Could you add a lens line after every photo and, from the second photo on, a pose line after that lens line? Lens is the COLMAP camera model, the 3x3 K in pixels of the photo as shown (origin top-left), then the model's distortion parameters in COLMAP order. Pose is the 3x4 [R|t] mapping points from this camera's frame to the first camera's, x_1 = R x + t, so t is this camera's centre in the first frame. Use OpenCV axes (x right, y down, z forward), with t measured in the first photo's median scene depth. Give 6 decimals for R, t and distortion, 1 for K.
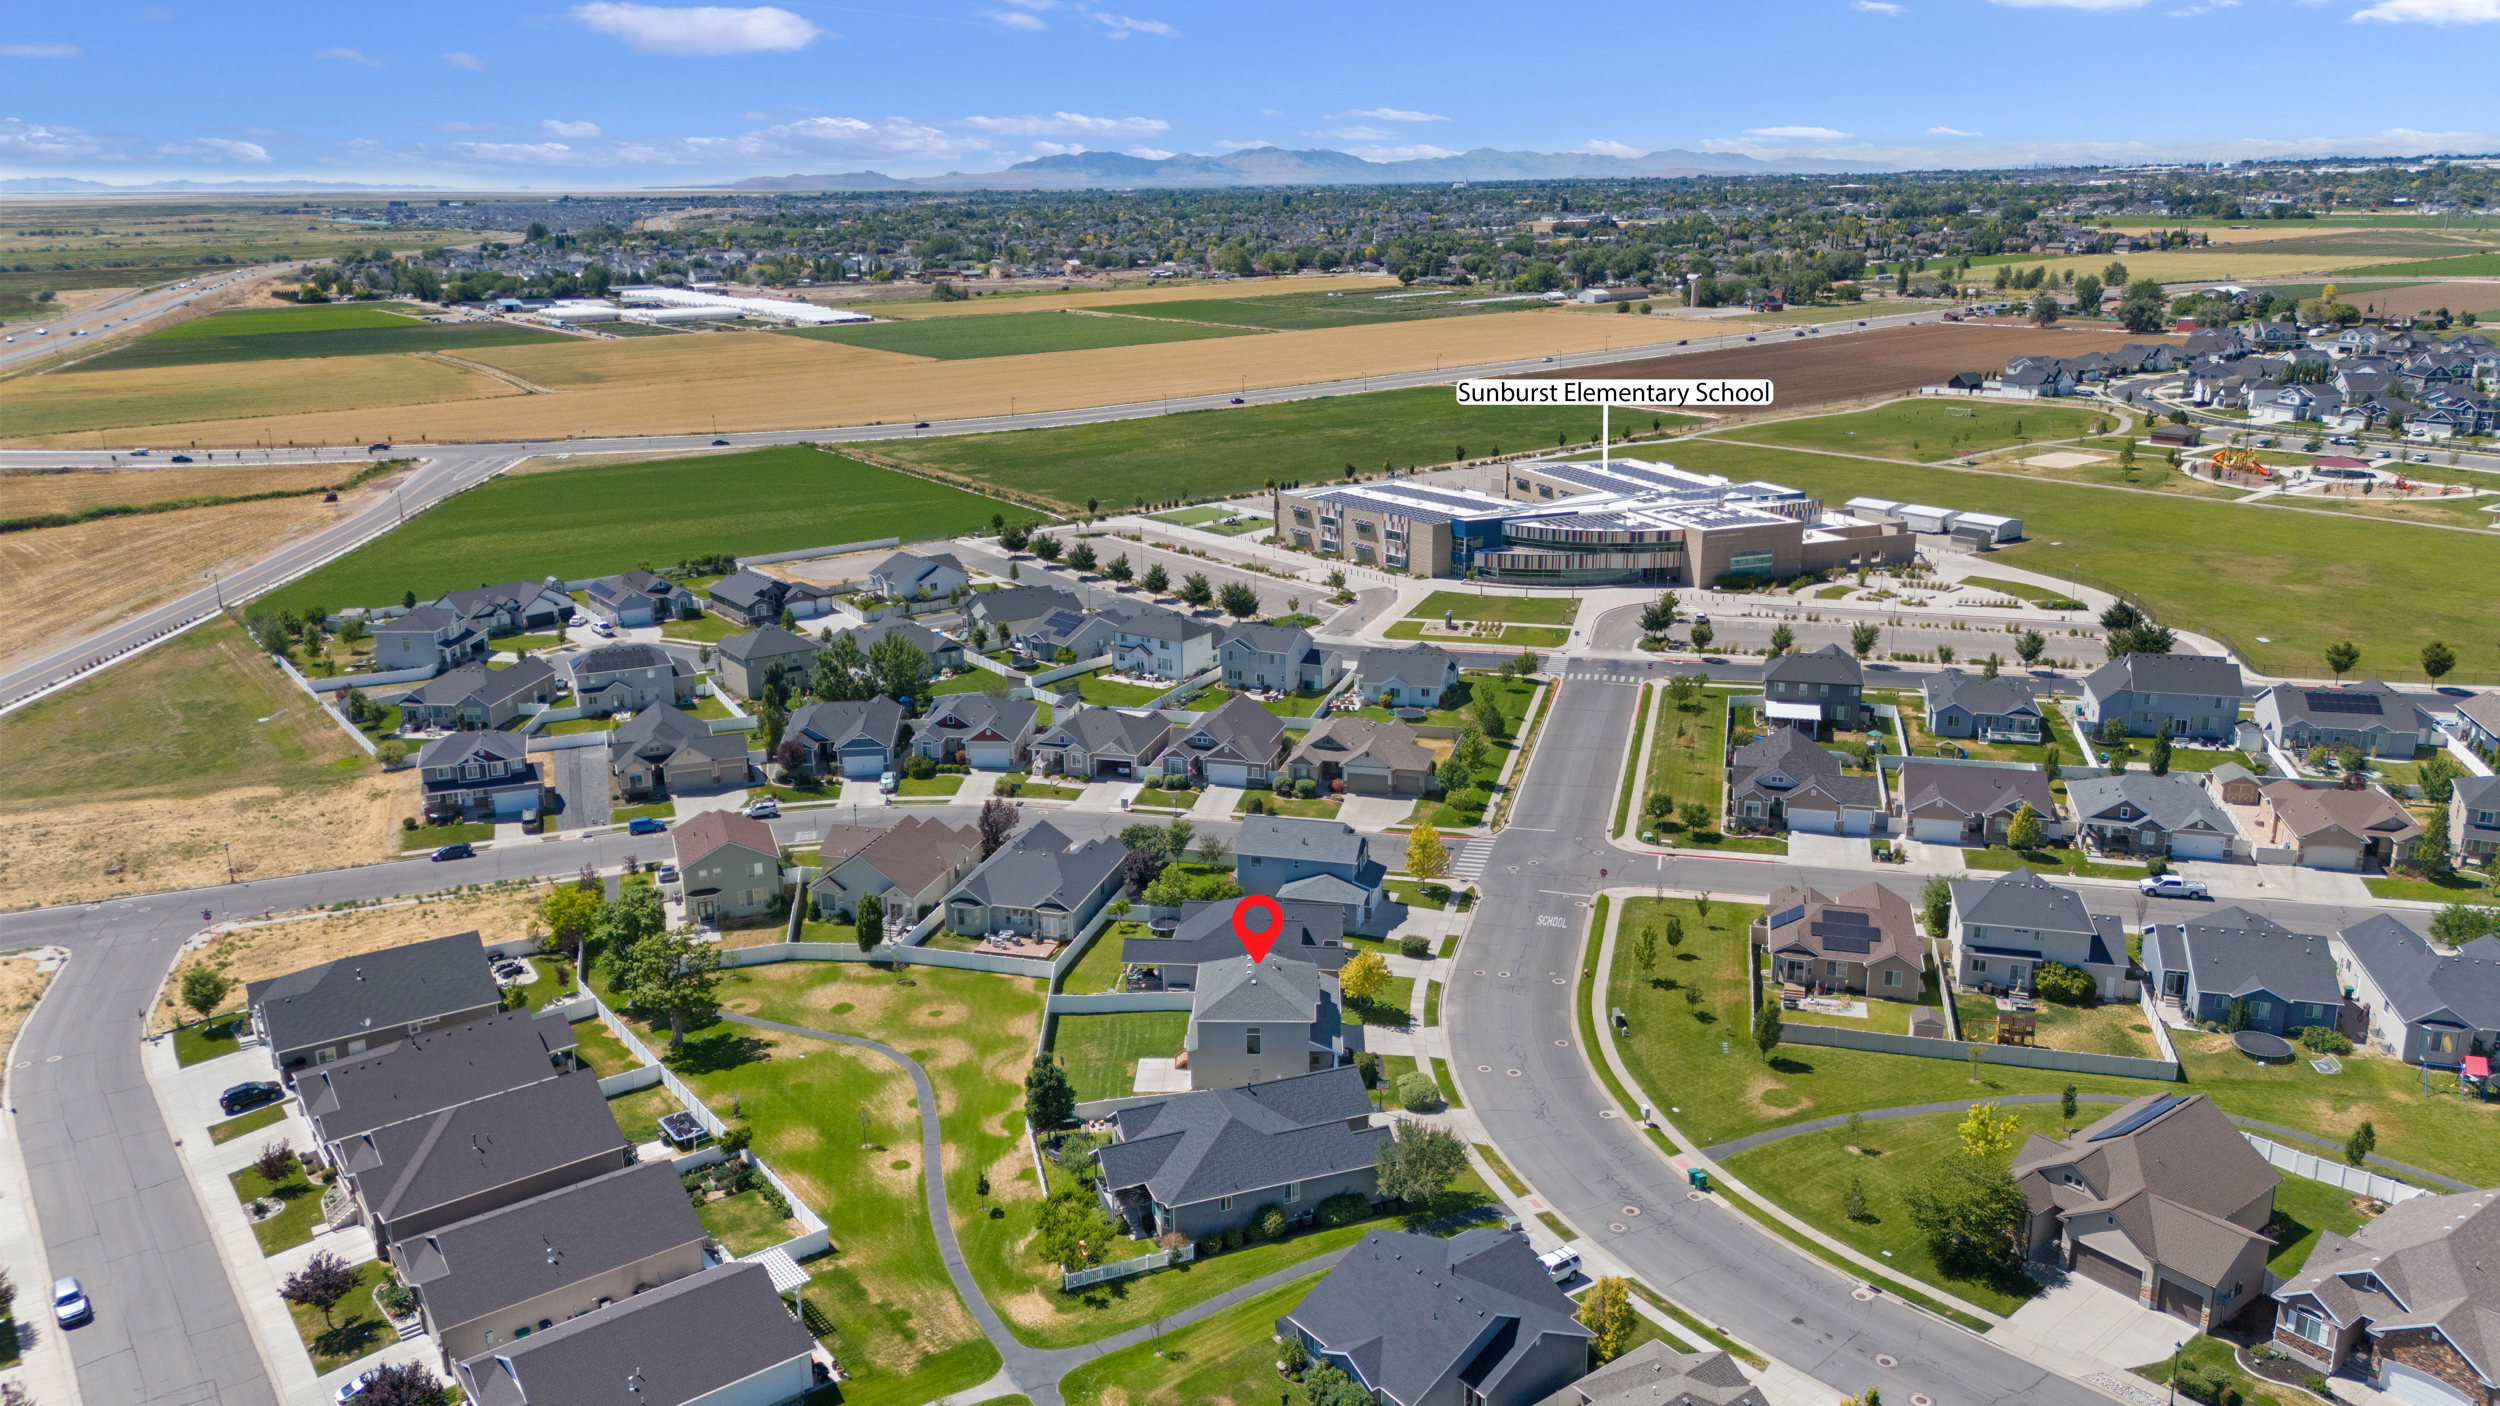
lens RADIAL K [[1838.0, 0, 1245.6], [0, 1838.0, 702.3], [0, 0, 1]] dist [0.111698, -0.118017]
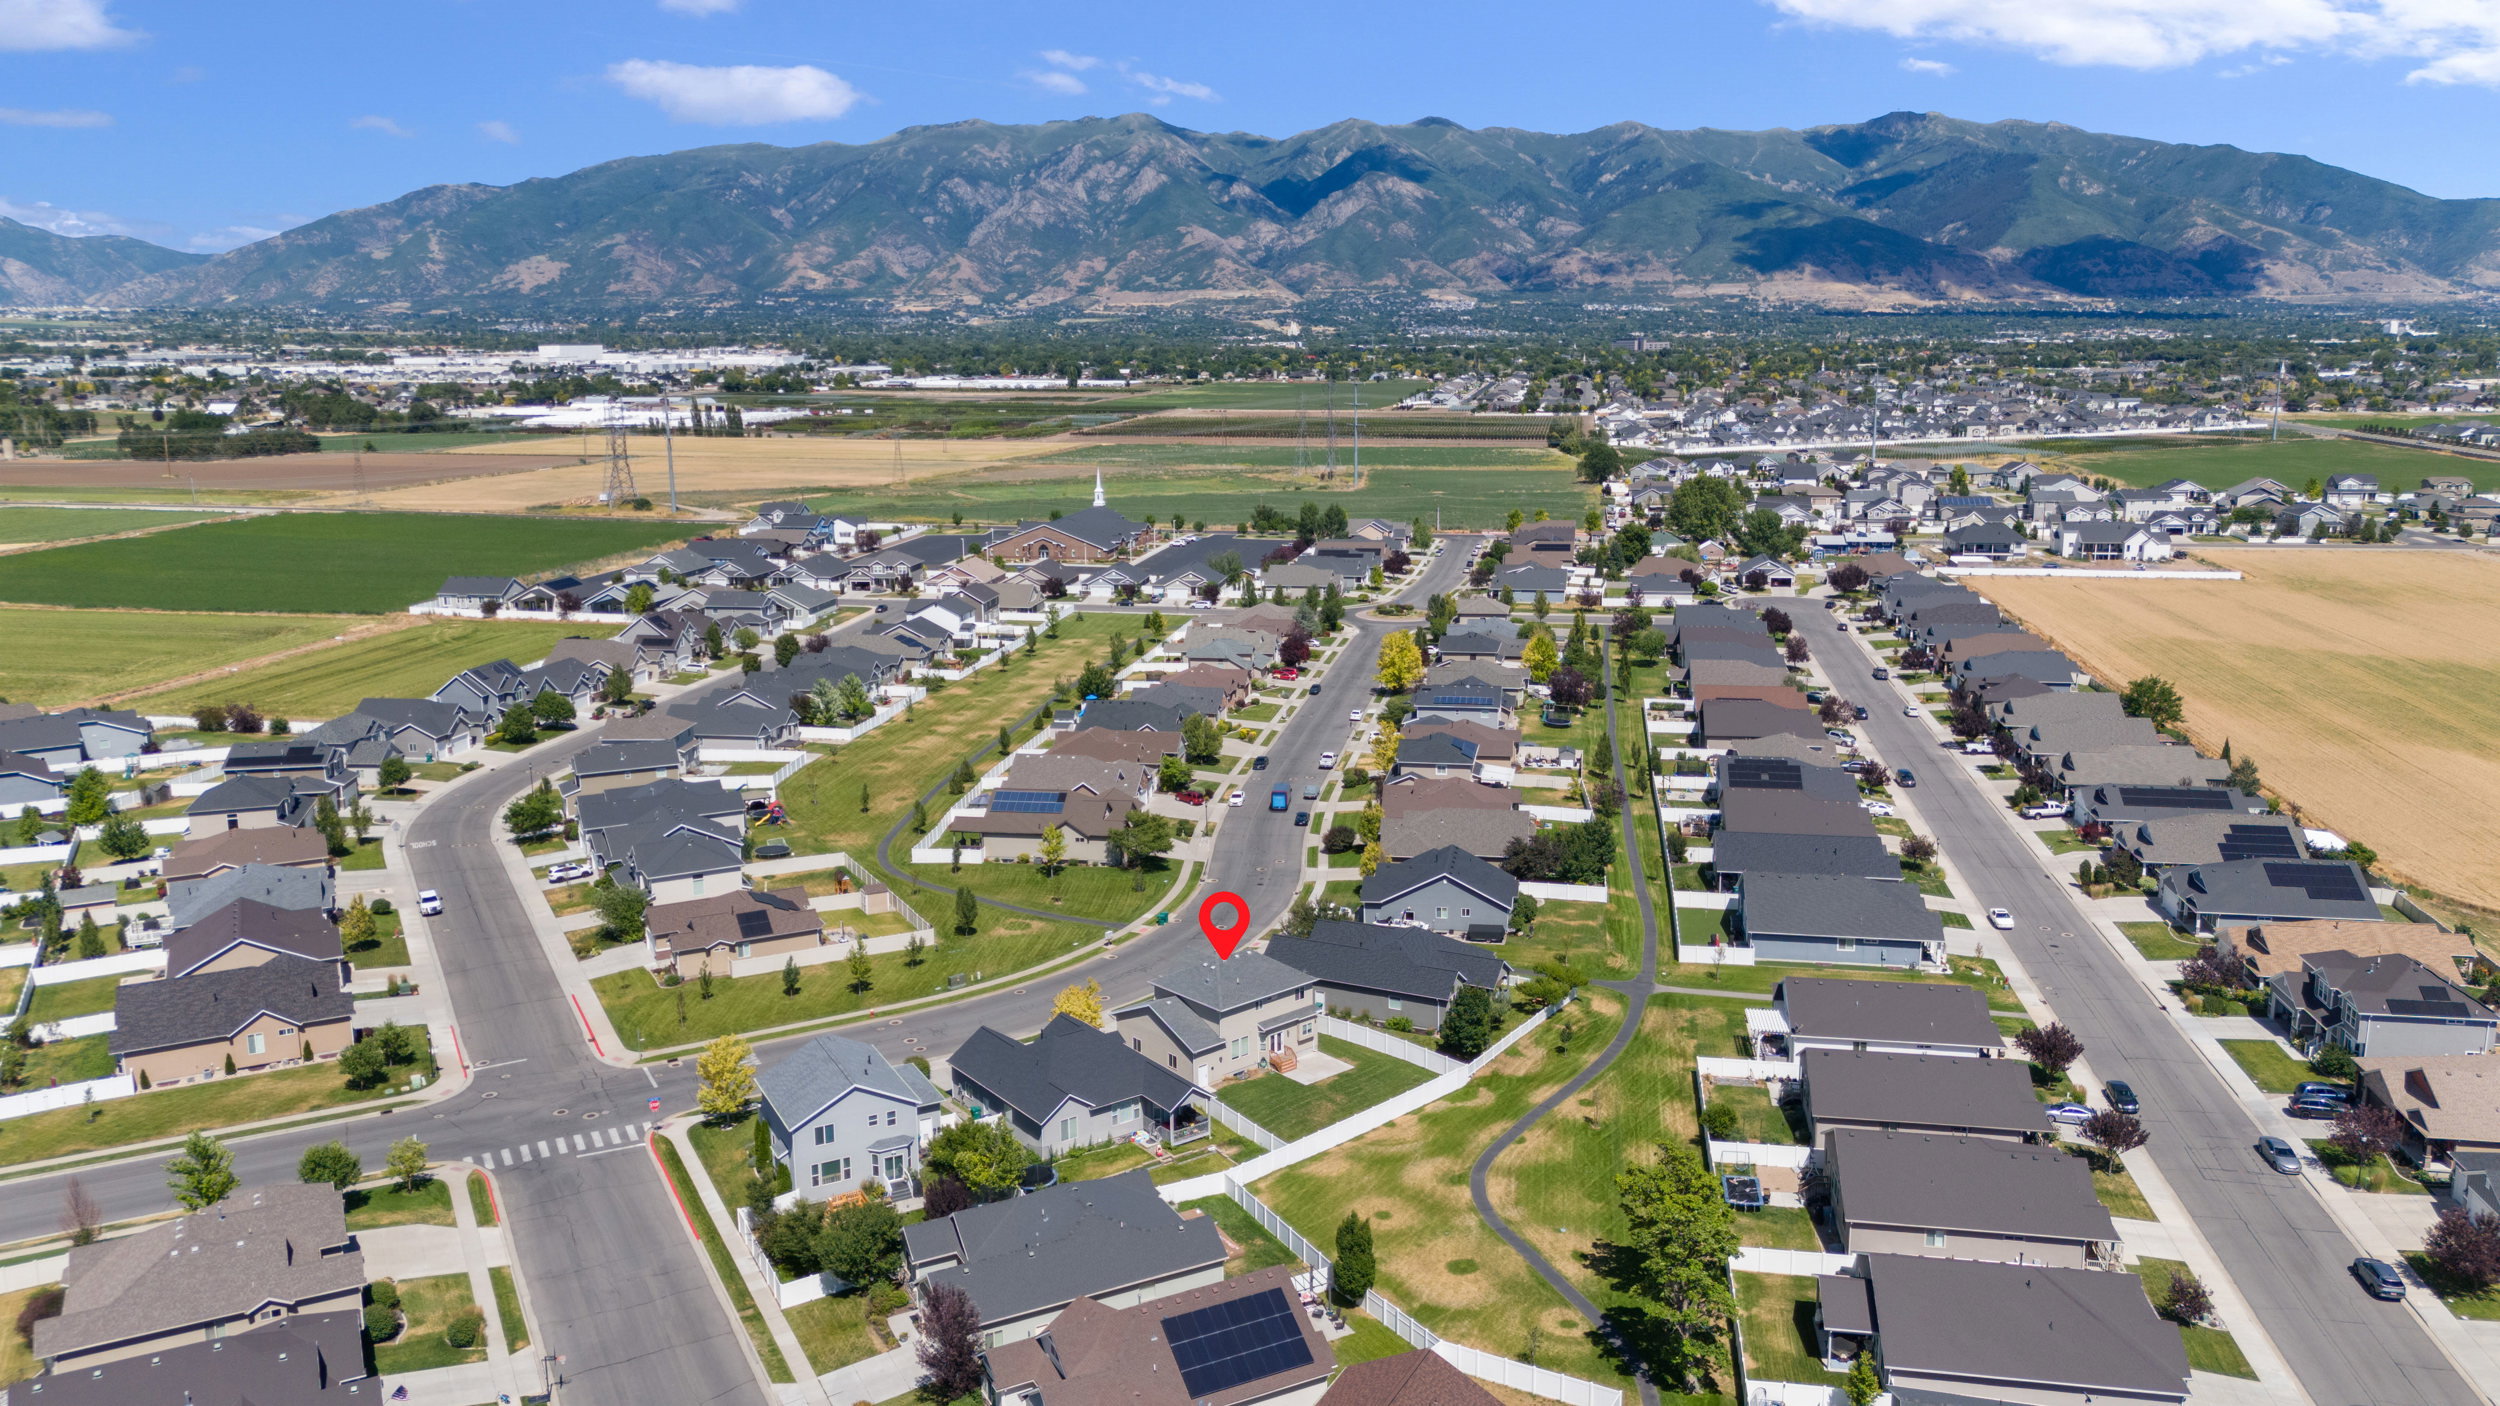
lens RADIAL K [[1838.0, 0, 1245.6], [0, 1838.0, 702.3], [0, 0, 1]] dist [0.111698, -0.118017]
pose [[-0.681481, -0.122233, 0.721556, -0.490654], [0.220097, 0.906076, 0.361364, -0.242000], [-0.697955, 0.405075, -0.590570, 1.033179]]
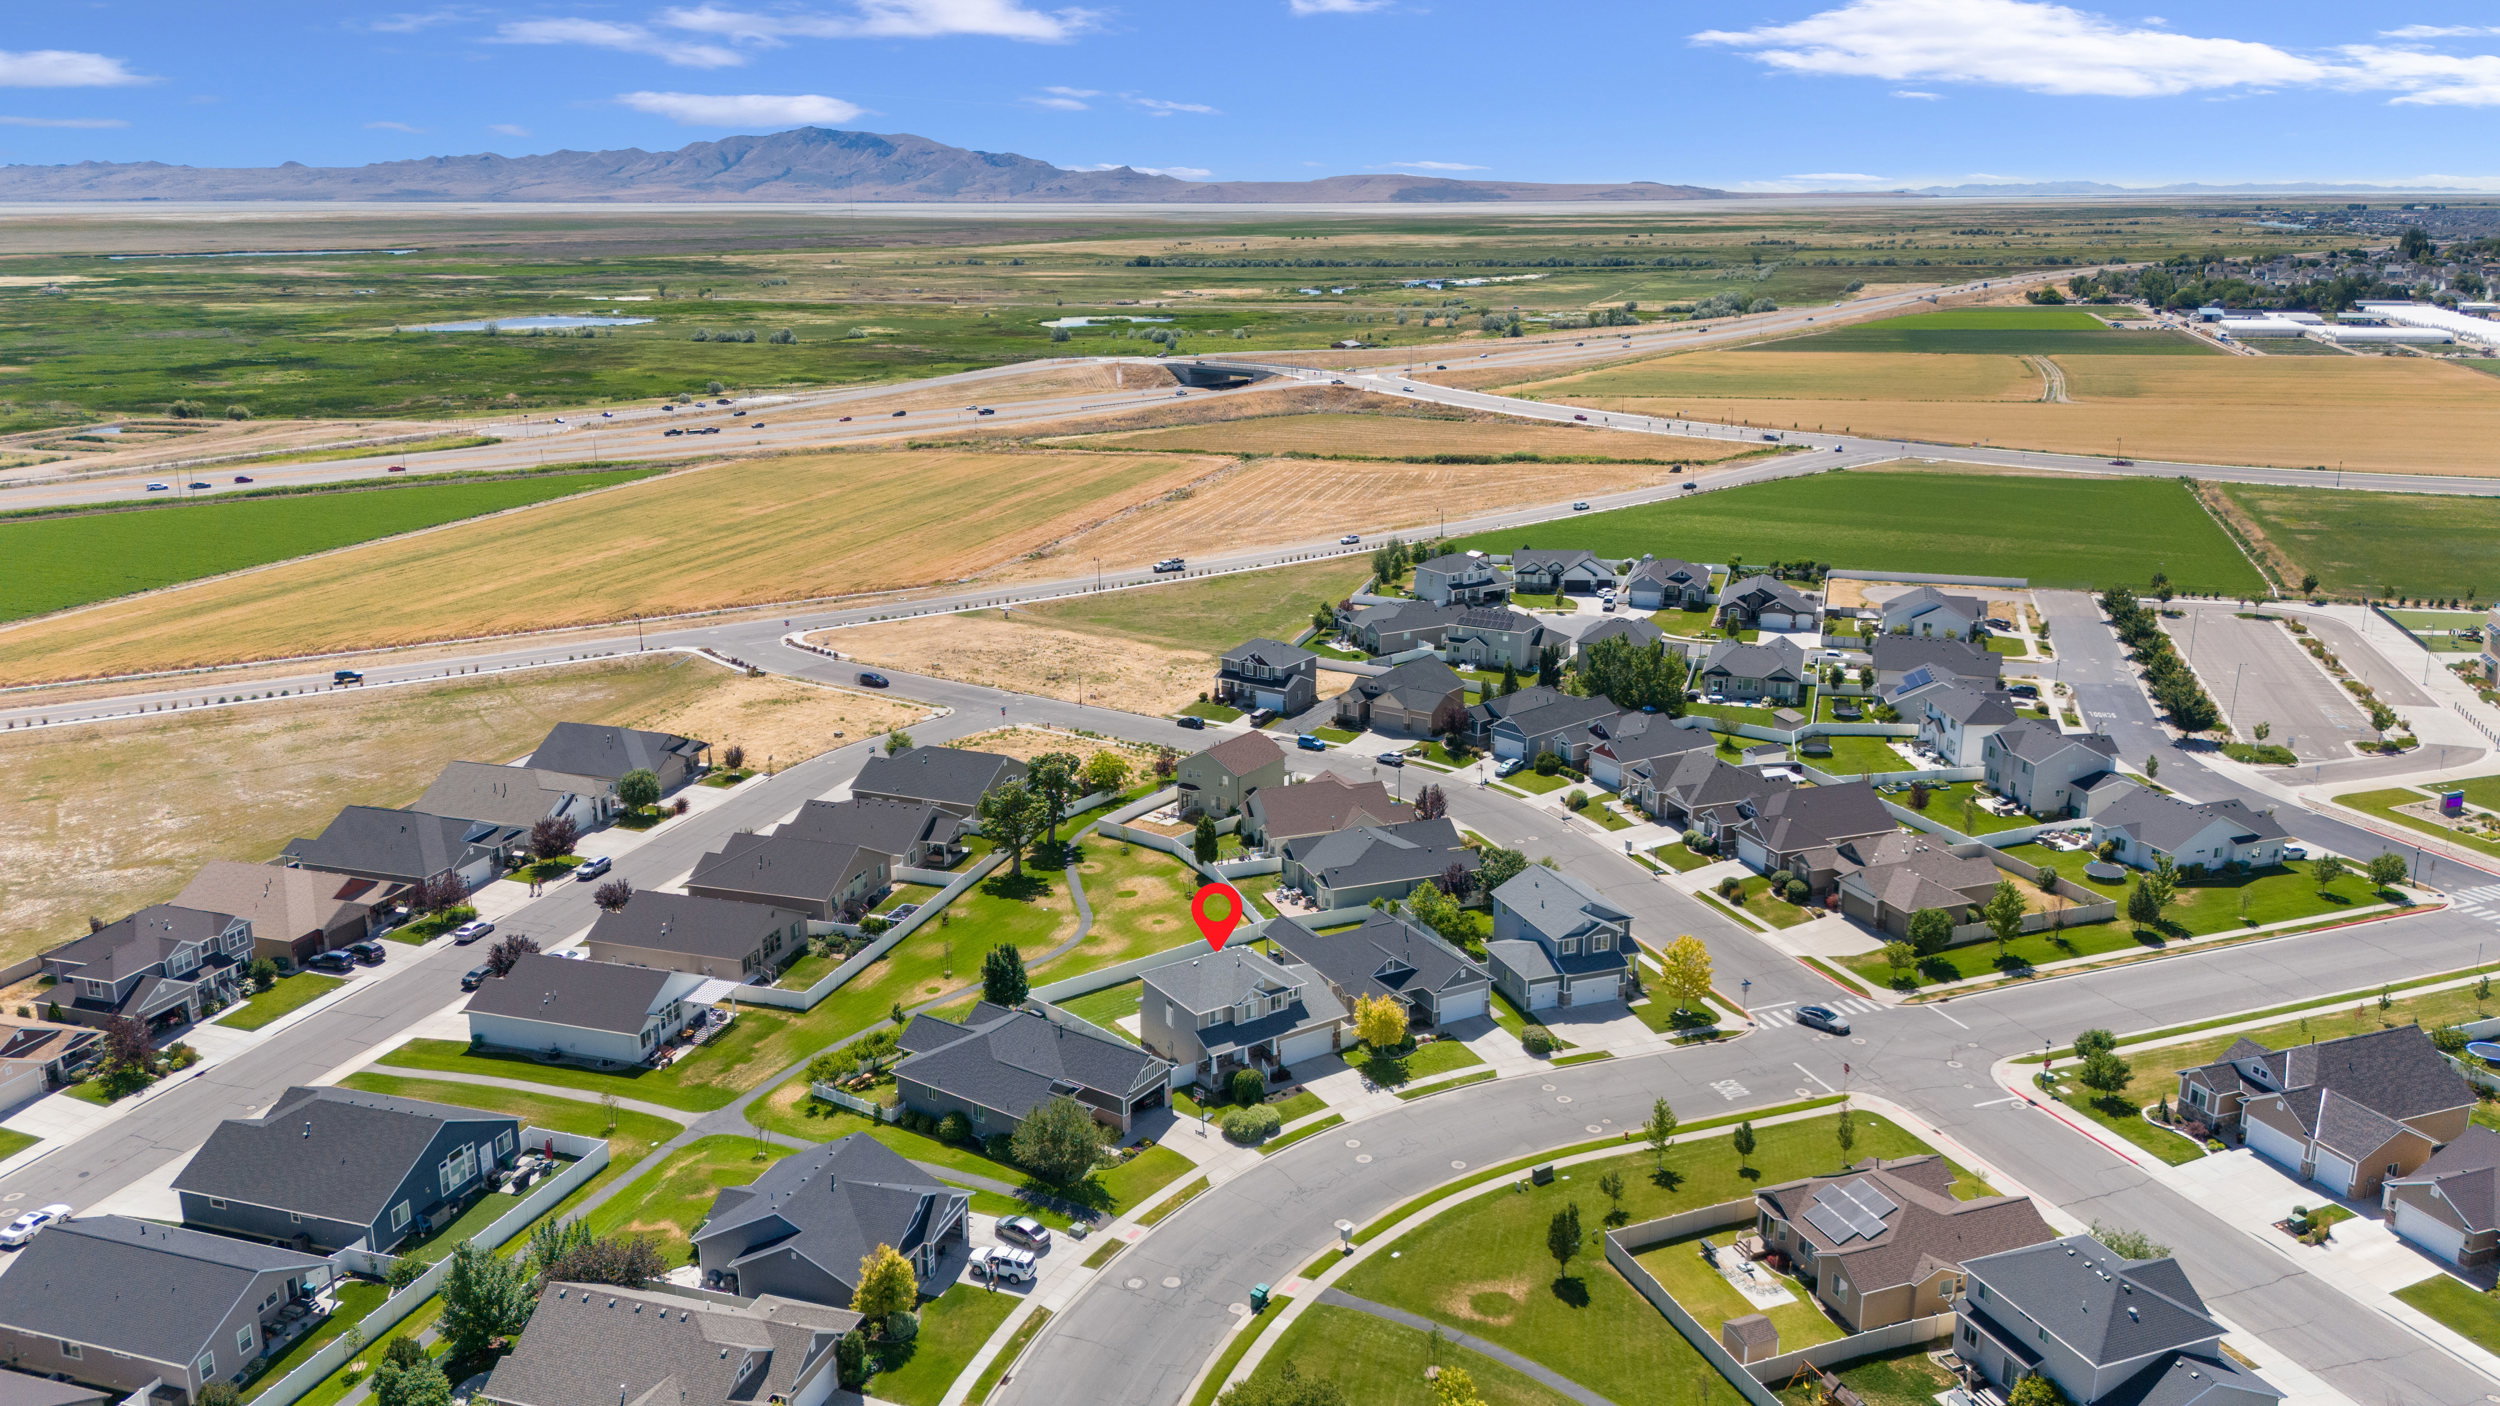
lens RADIAL K [[1838.0, 0, 1245.6], [0, 1838.0, 702.3], [0, 0, 1]] dist [0.111698, -0.118017]
pose [[0.581593, 0.228334, -0.780777, 0.523903], [-0.229191, 0.966911, 0.112045, -0.074799], [0.780526, 0.113783, 0.614681, 0.236817]]
